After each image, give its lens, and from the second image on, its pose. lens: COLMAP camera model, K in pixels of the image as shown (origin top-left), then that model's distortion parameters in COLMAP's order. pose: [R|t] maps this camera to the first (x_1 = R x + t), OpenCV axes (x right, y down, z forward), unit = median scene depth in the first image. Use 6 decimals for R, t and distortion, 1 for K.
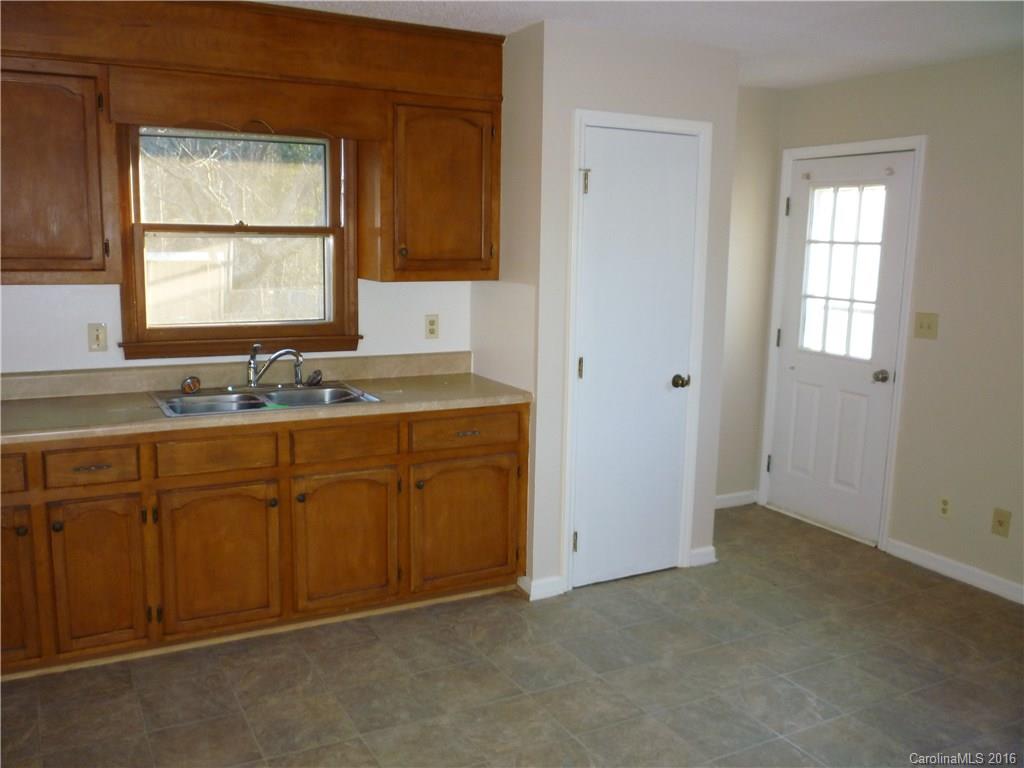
lens RADIAL K [[902.6, 0, 509.4], [0, 902.6, 388.4], [0, 0, 1]] dist [-0.065391, 0.075216]
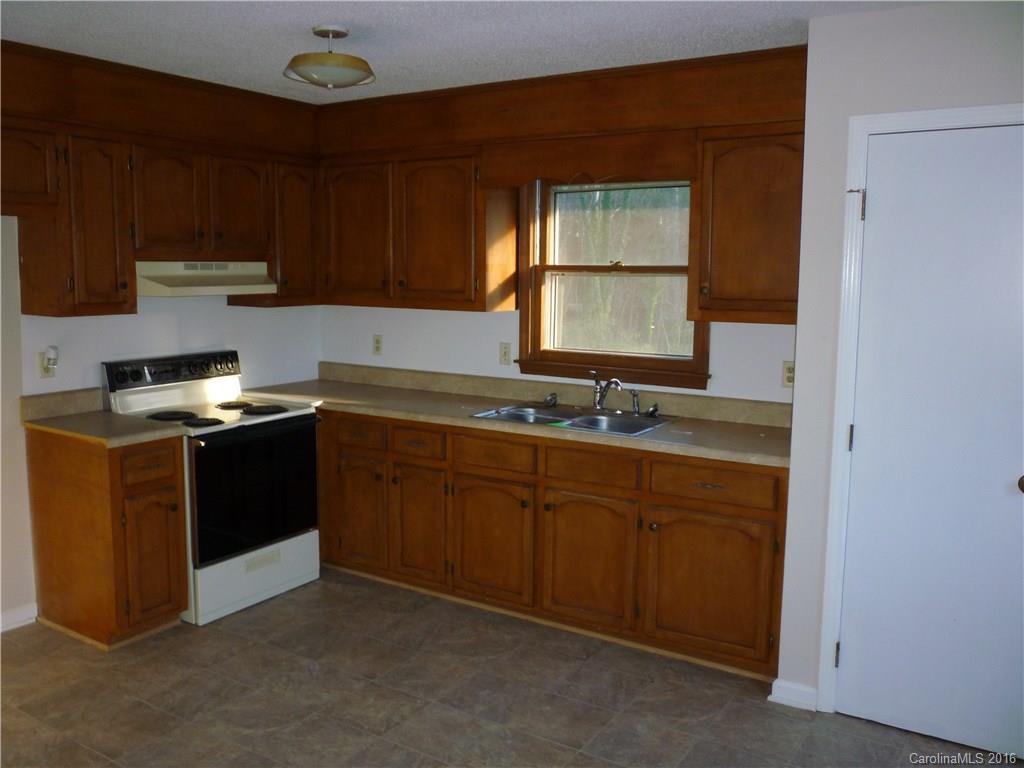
lens RADIAL K [[902.6, 0, 509.4], [0, 902.6, 388.4], [0, 0, 1]] dist [-0.065391, 0.075216]
pose [[0.475061, 0.099212, -0.874342, 0.666453], [-0.147517, 0.988541, 0.032019, -0.049158], [0.867500, 0.113769, 0.484253, 0.375793]]
